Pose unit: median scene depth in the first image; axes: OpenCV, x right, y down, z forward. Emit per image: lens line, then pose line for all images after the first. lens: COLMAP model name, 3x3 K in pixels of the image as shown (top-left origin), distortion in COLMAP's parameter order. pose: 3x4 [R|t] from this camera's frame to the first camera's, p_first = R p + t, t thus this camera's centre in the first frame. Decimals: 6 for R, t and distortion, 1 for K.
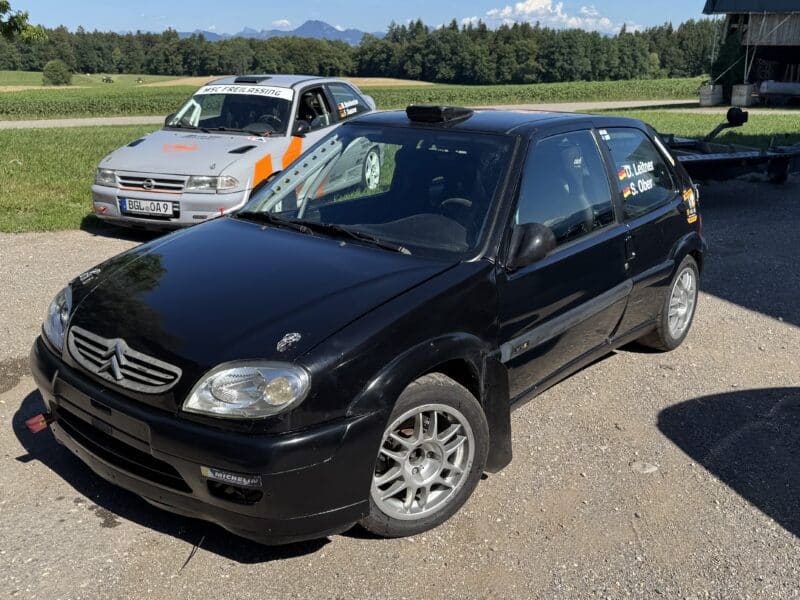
lens RADIAL K [[728.0, 0, 403.1], [0, 728.0, 314.2], [0, 0, 1]] dist [0.172450, -0.300922]
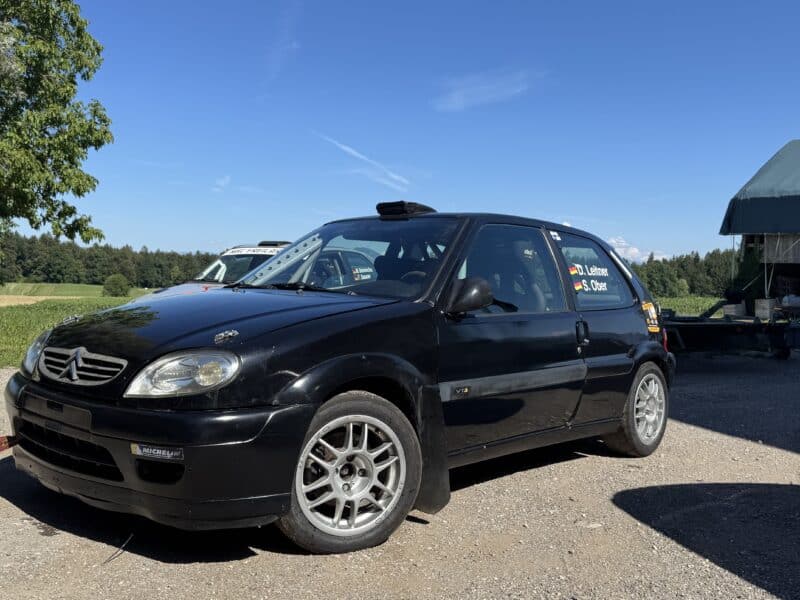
lens RADIAL K [[728.0, 0, 403.1], [0, 728.0, 314.2], [0, 0, 1]] dist [0.172450, -0.300922]
pose [[0.998660, 0.022198, -0.046756, 0.135459], [-0.034184, 0.961183, -0.273787, 0.252939], [0.038864, 0.275019, 0.960653, -0.052892]]
